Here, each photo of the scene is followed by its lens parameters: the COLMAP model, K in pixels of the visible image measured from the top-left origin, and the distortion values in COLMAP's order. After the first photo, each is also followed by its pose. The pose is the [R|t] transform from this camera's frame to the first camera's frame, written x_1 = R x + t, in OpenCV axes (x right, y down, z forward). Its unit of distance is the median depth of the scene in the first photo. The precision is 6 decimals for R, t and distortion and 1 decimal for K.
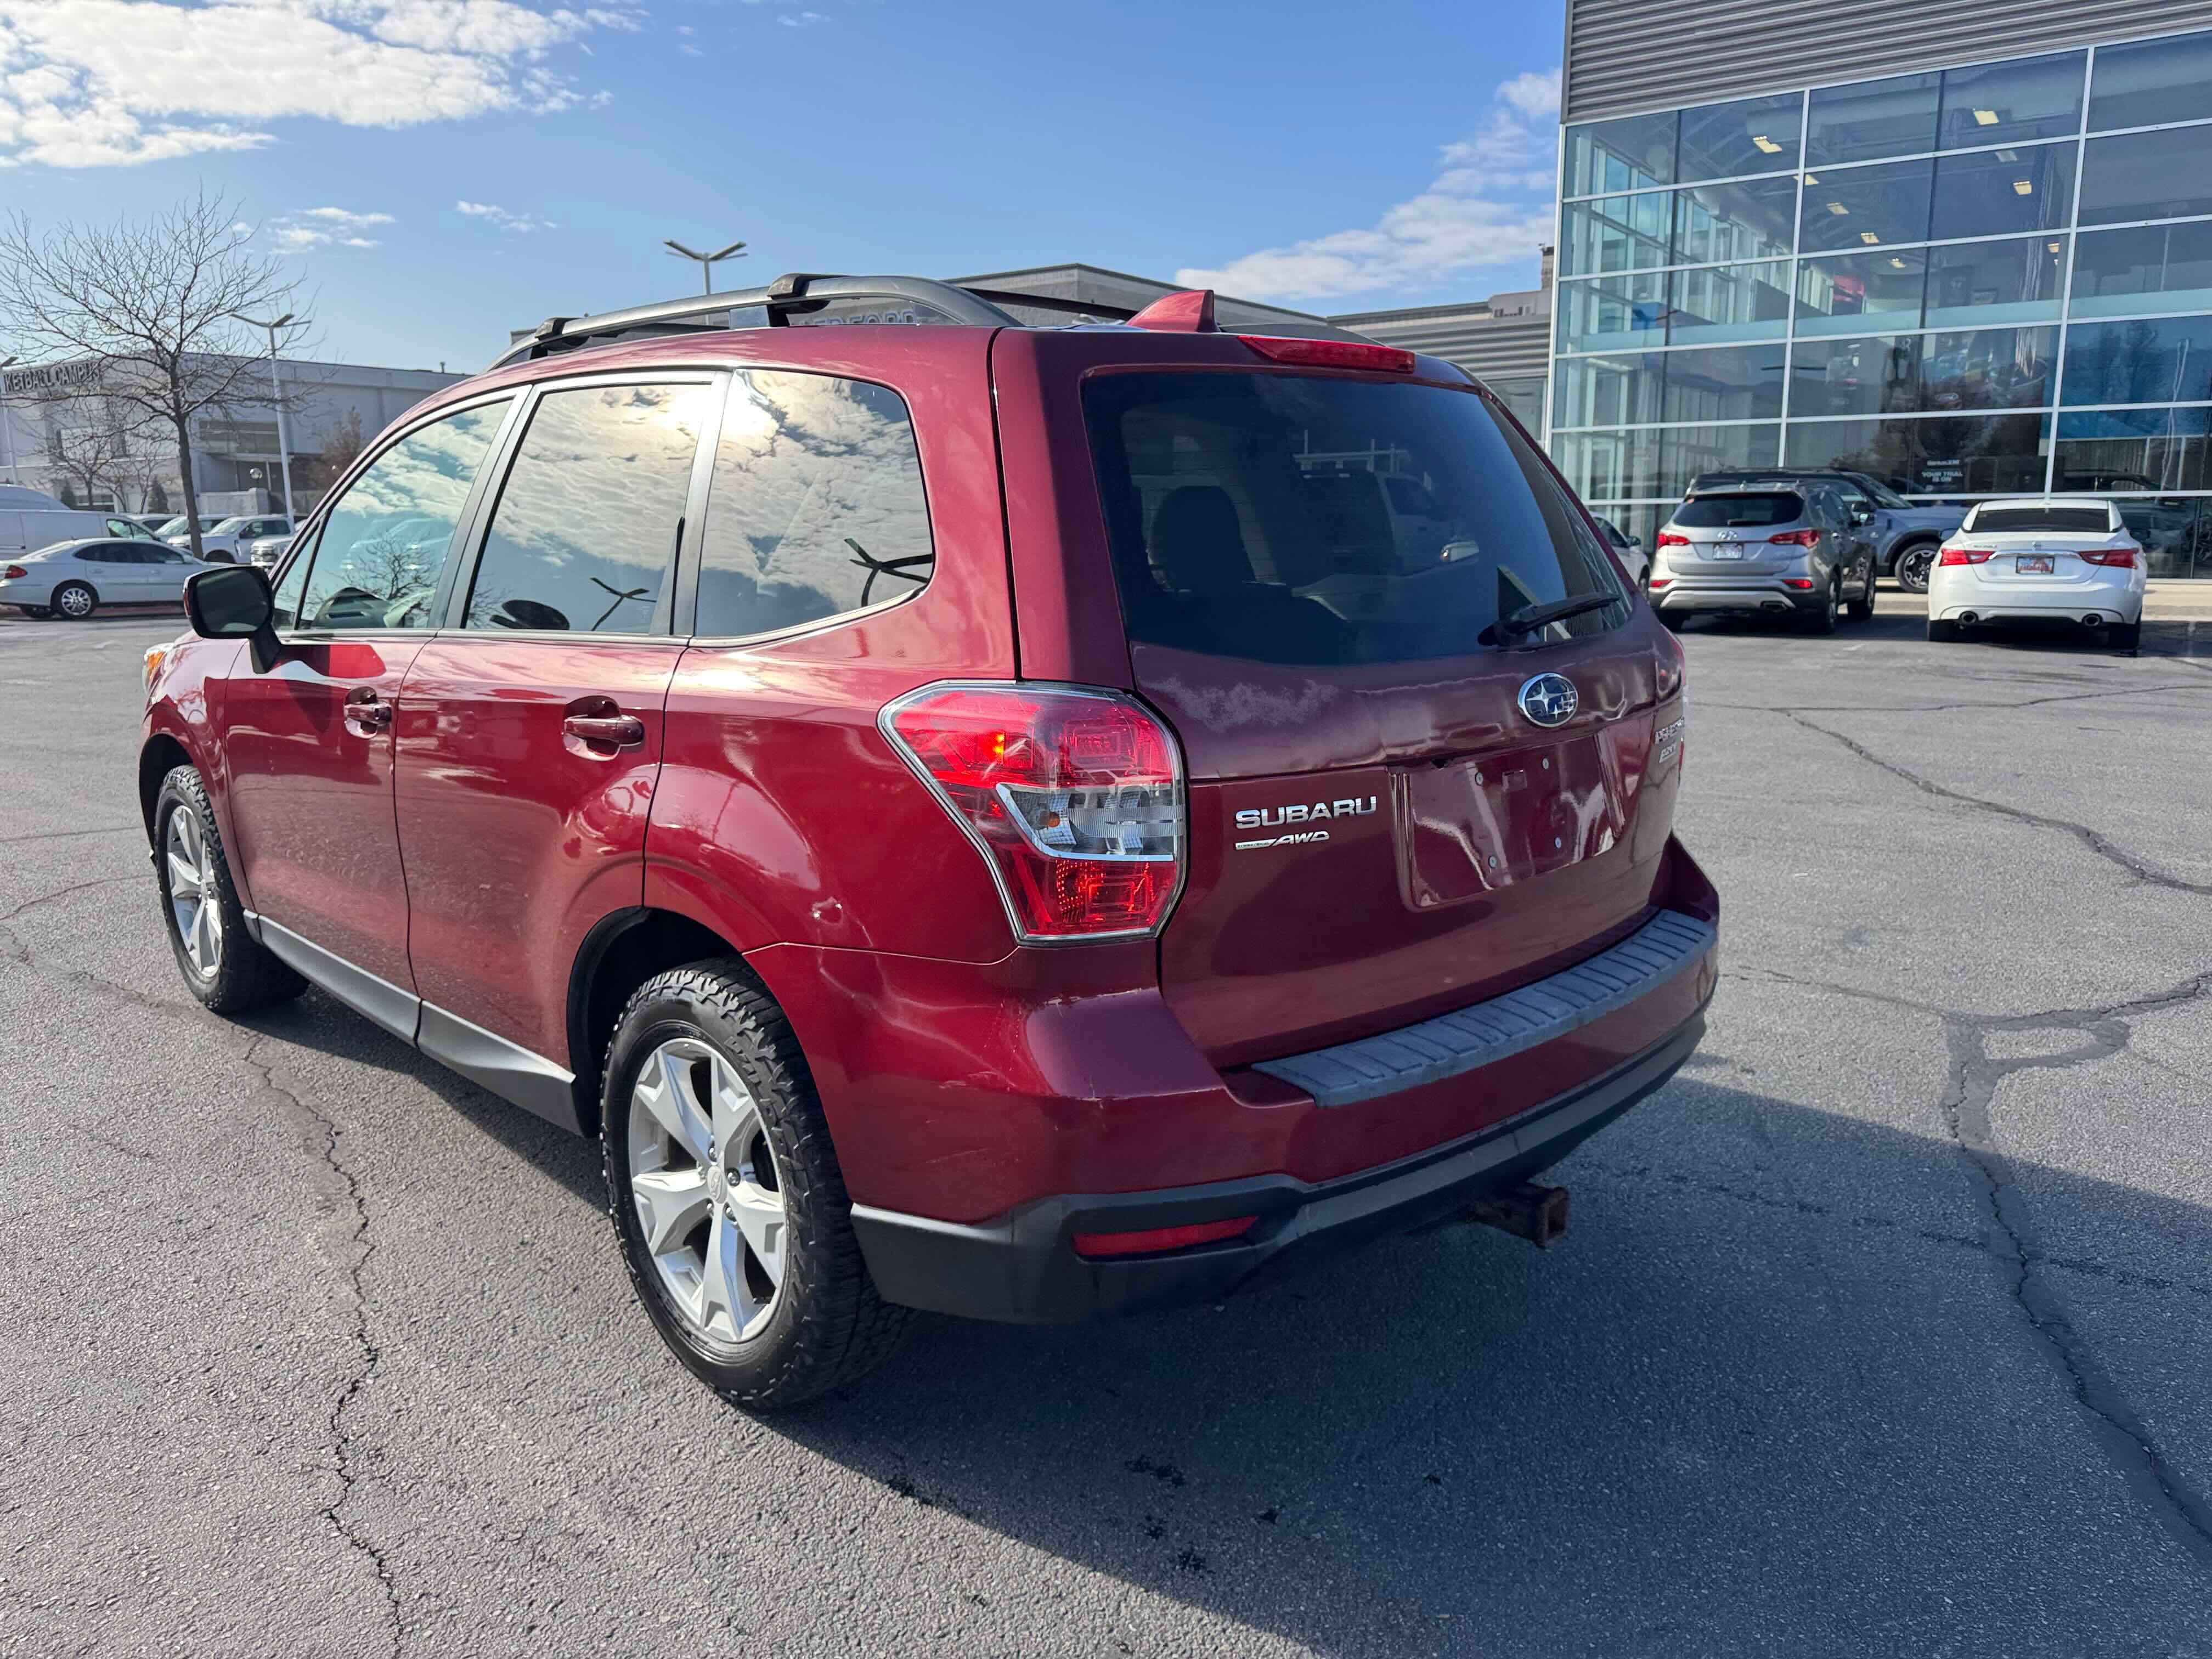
lens RADIAL K [[1566.9, 0, 1086.2], [0, 1566.9, 801.6], [0, 0, 1]] dist [0.048279, -0.056566]
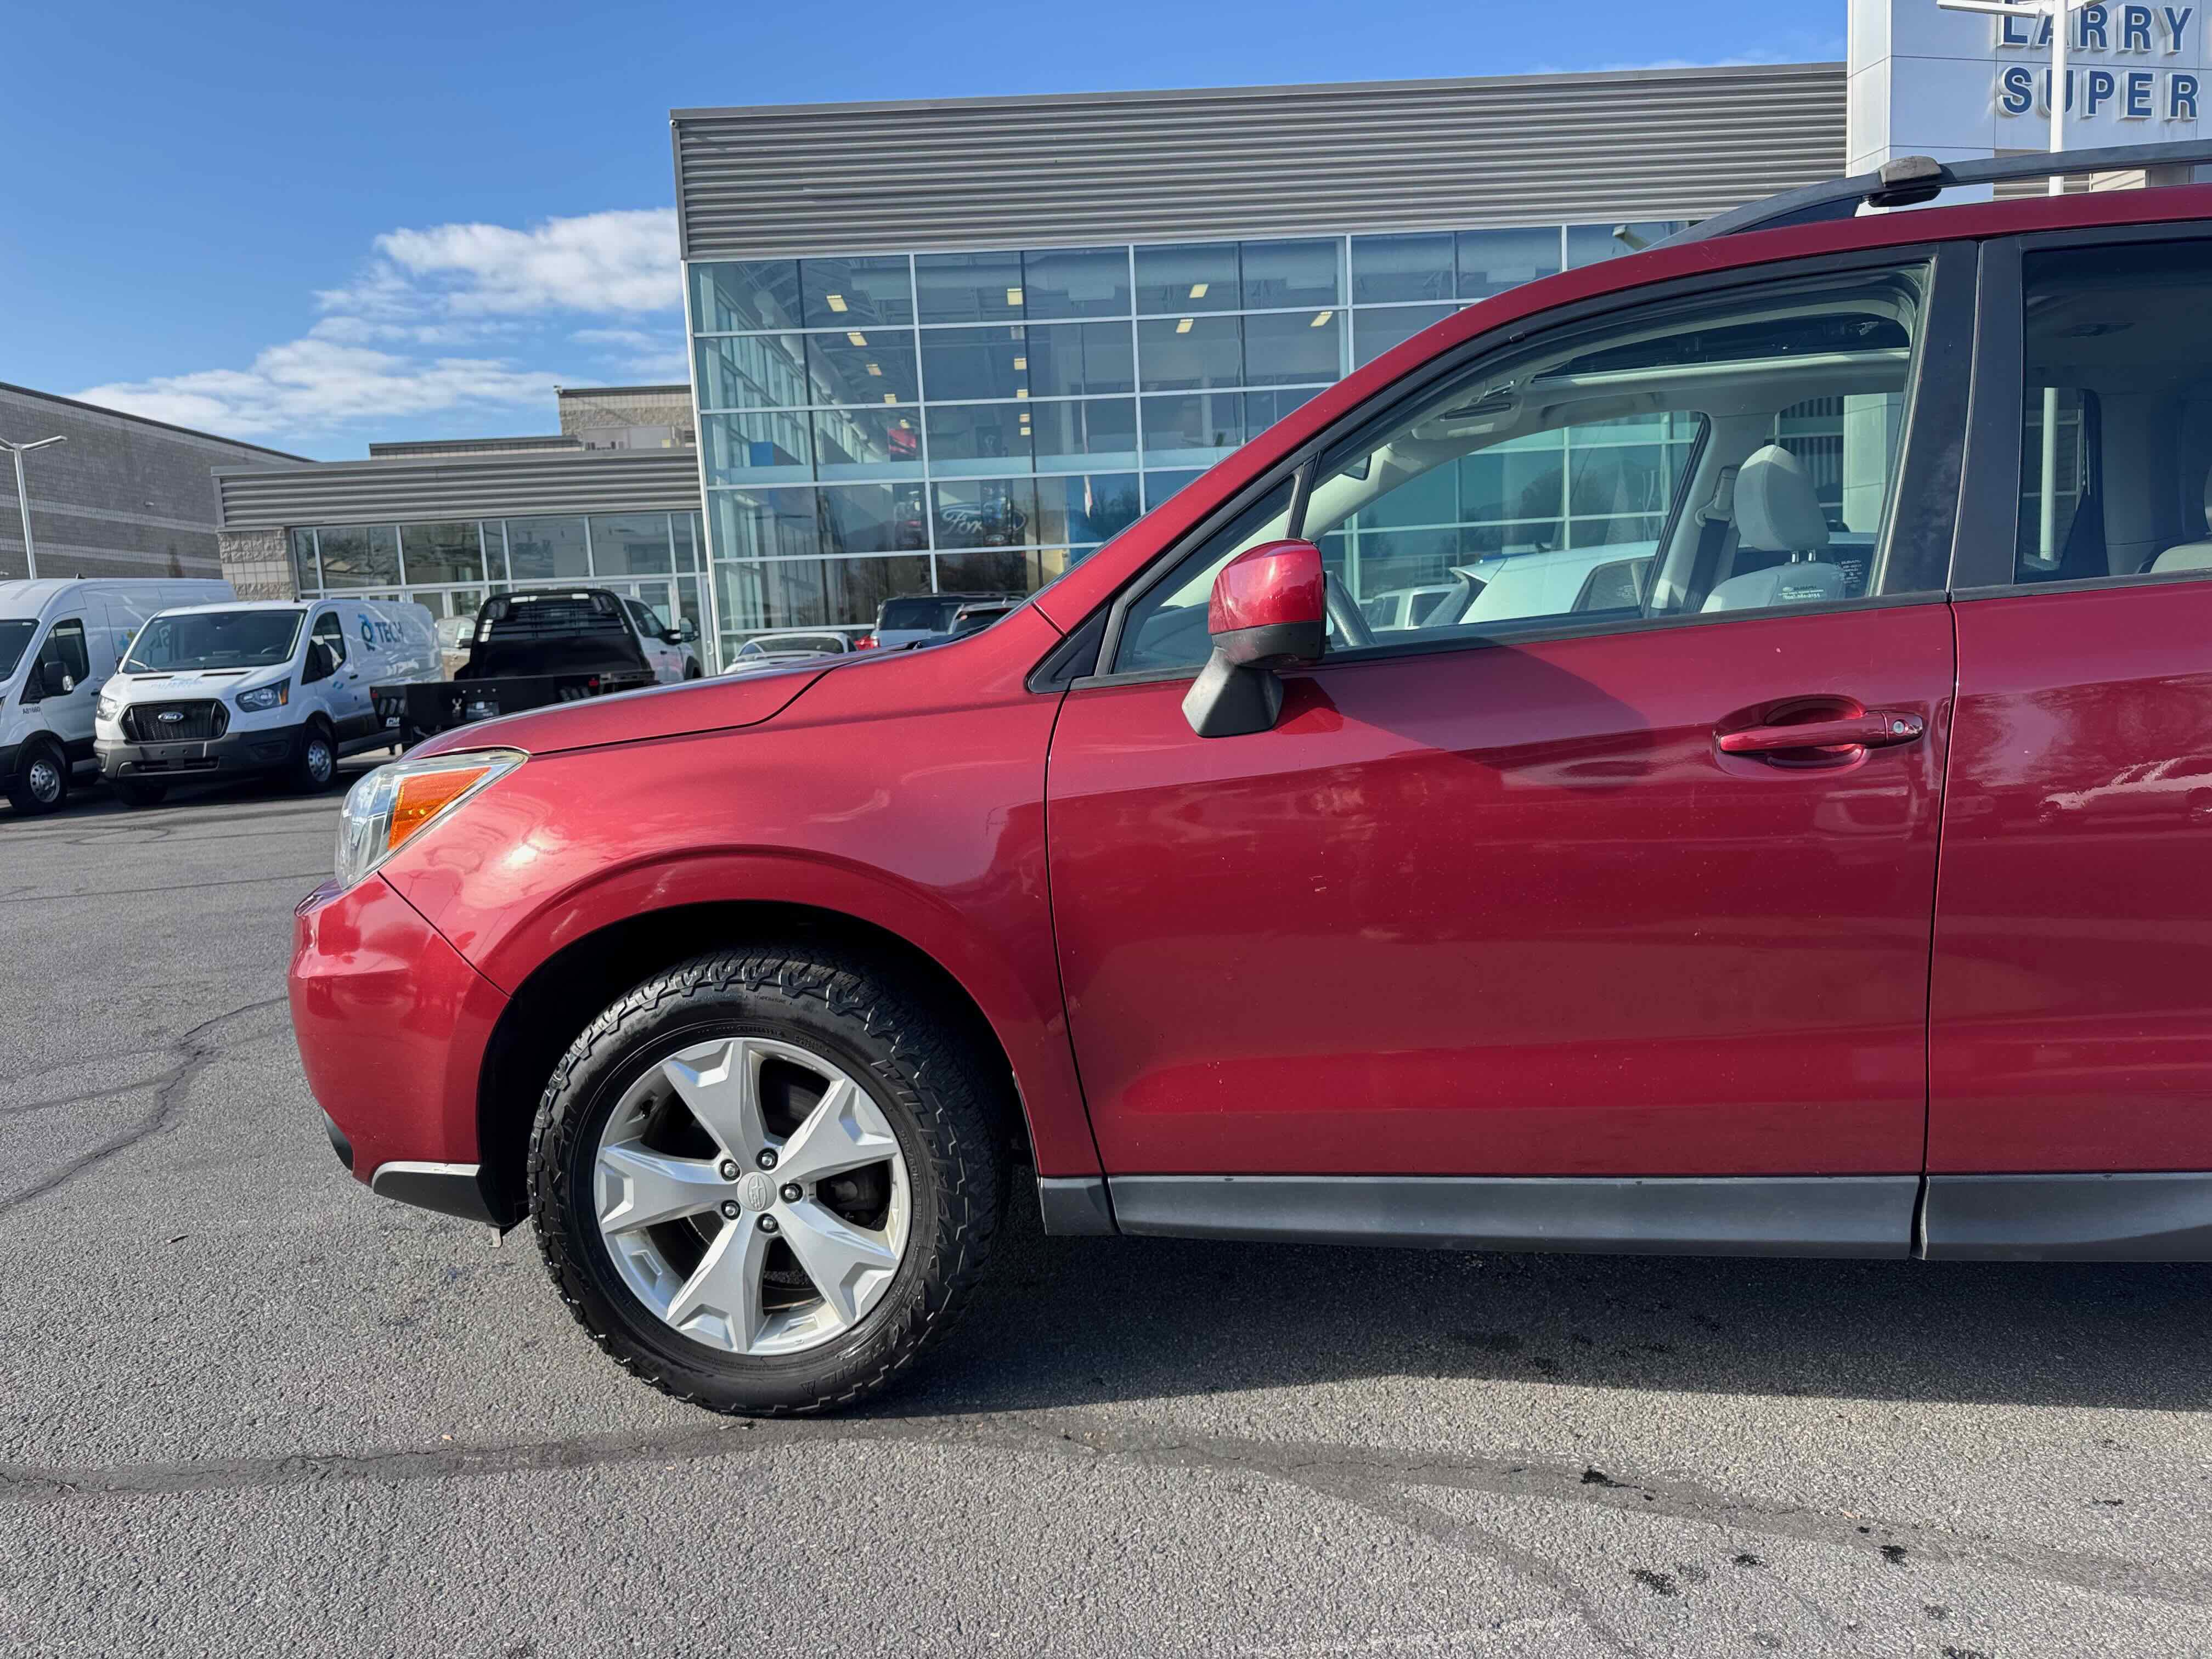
lens RADIAL K [[1566.9, 0, 1096.2], [0, 1566.9, 802.9], [0, 0, 1]] dist [0.048279, -0.056566]
pose [[0.794041, -0.095428, 0.600327, -0.107601], [0.150656, 0.987682, -0.042268, -0.004423], [-0.588899, 0.124006, 0.798637, 0.068756]]
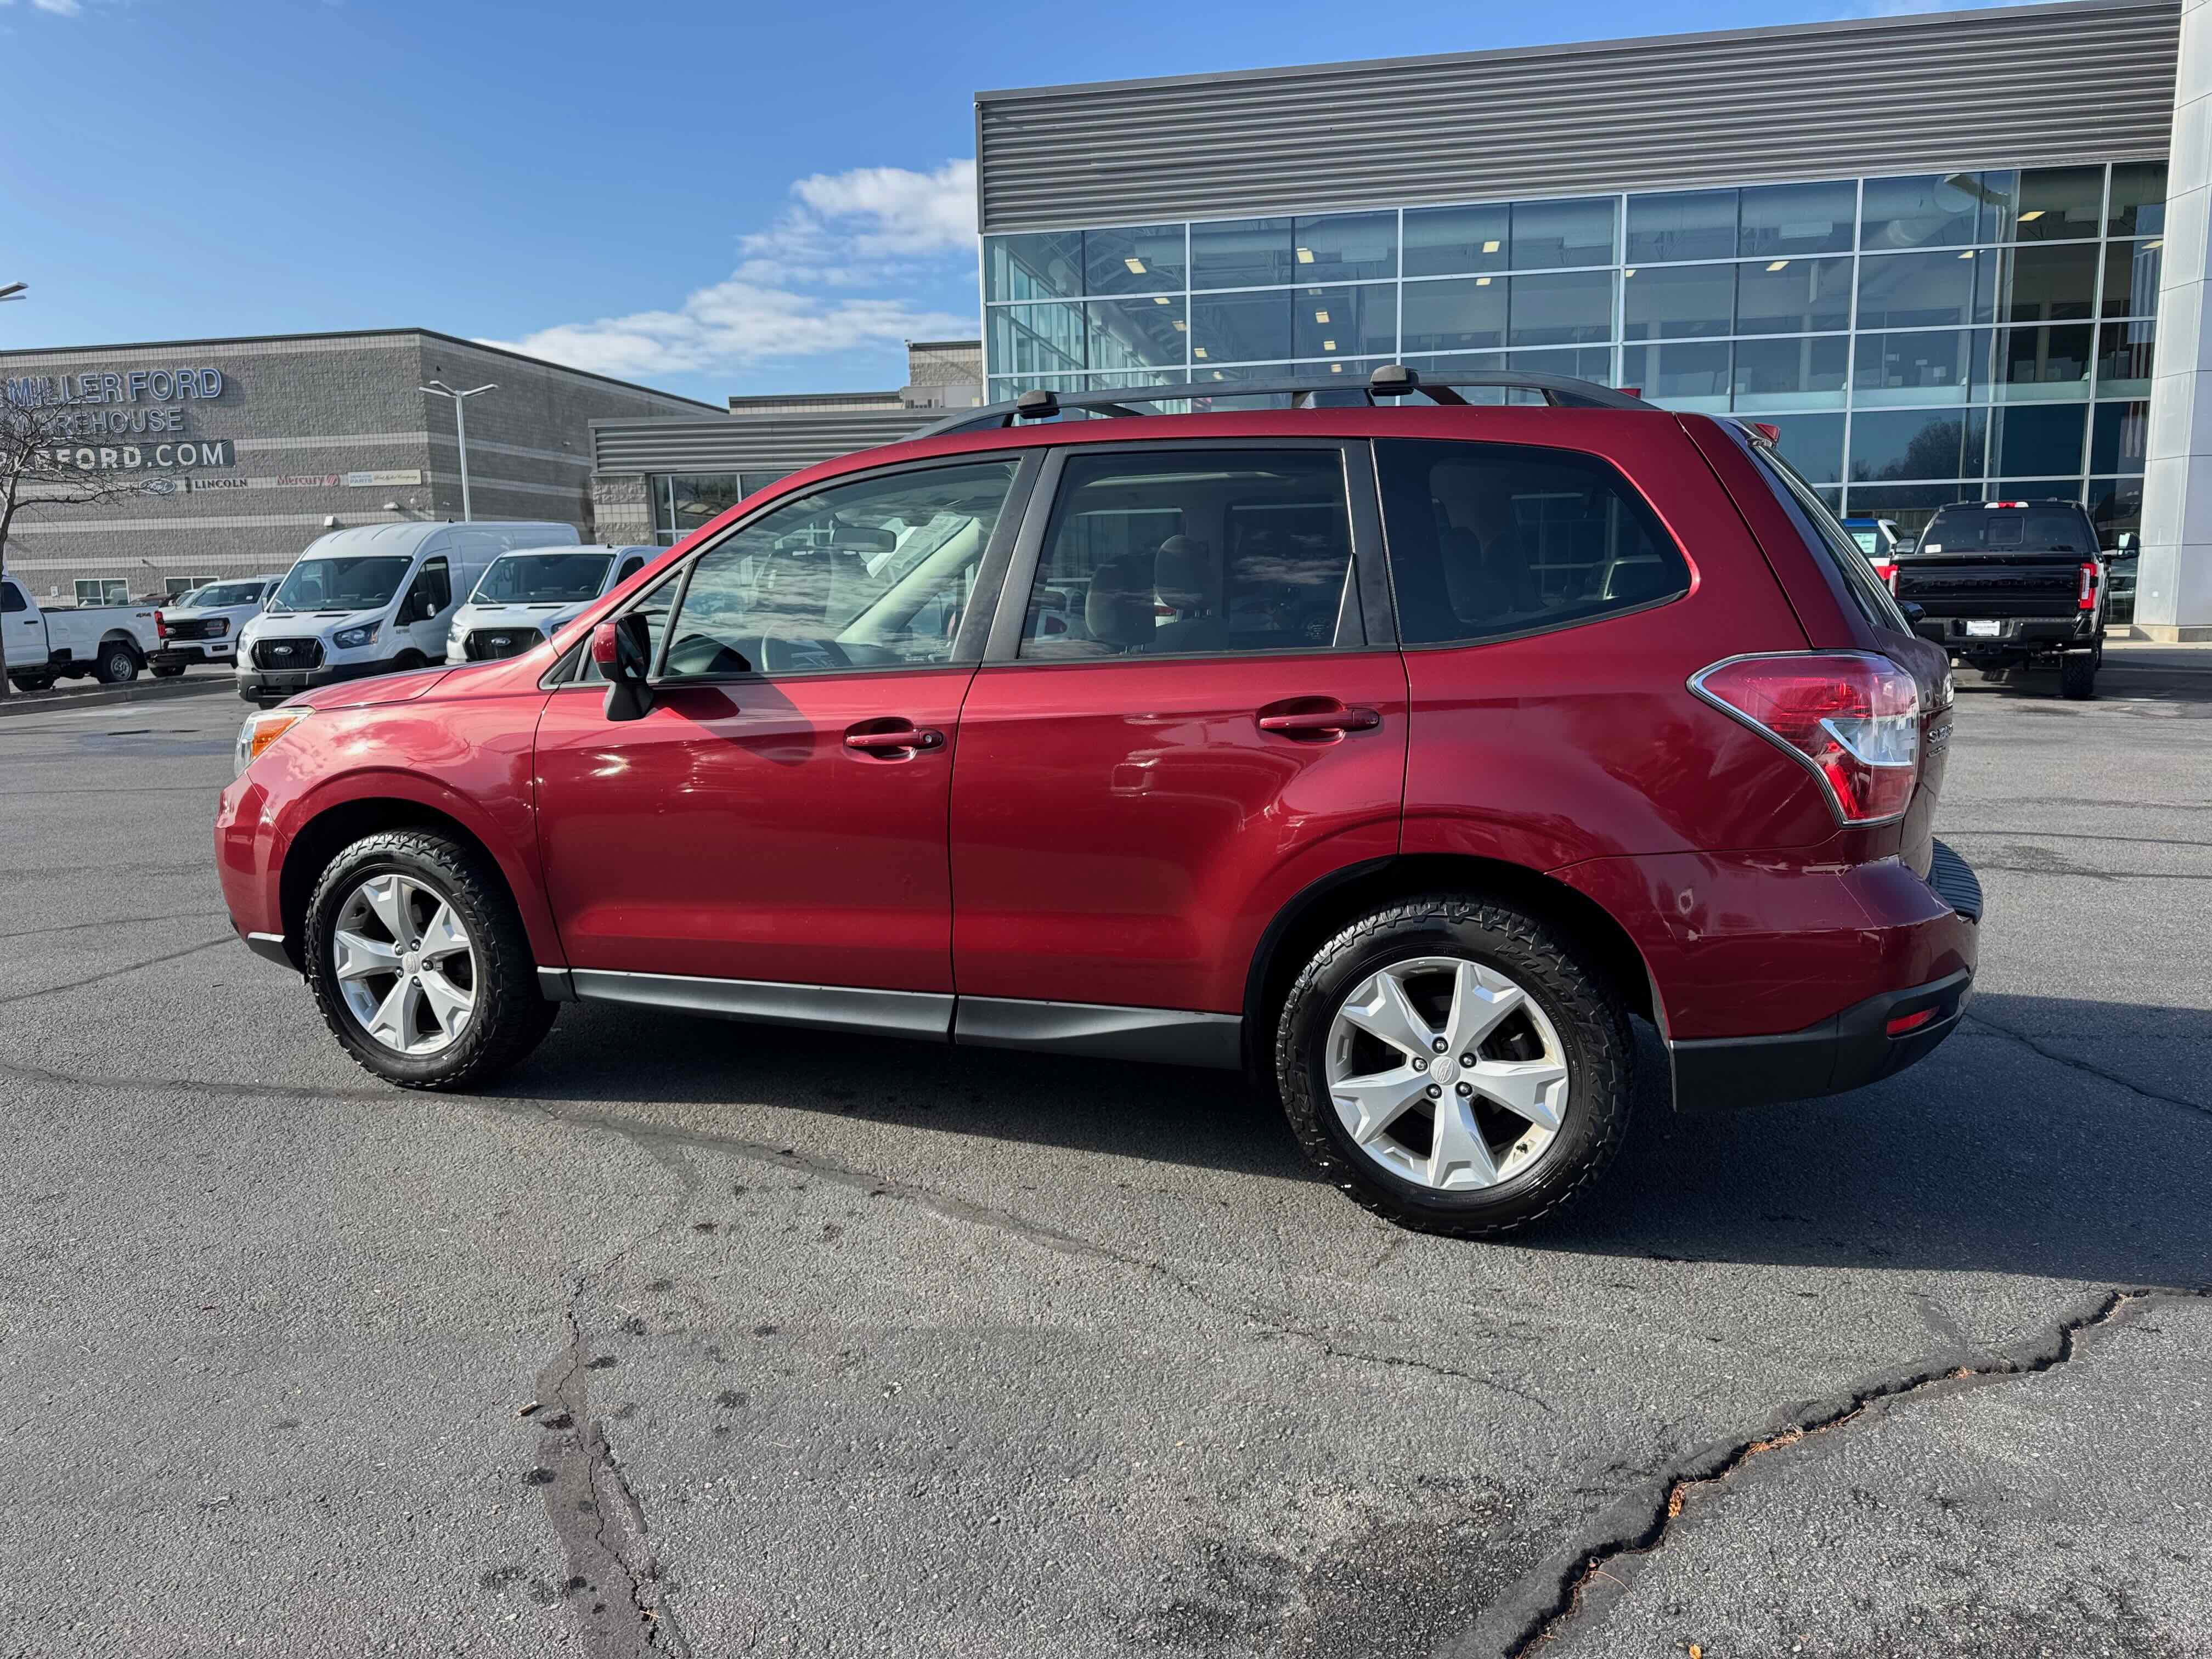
lens RADIAL K [[1566.9, 0, 1109.1], [0, 1566.9, 814.4], [0, 0, 1]] dist [0.048279, -0.056566]
pose [[0.908766, -0.067636, 0.411789, -0.078744], [0.085074, 0.996082, -0.024141, 0.003664], [-0.408543, 0.056971, 0.910959, -0.003988]]
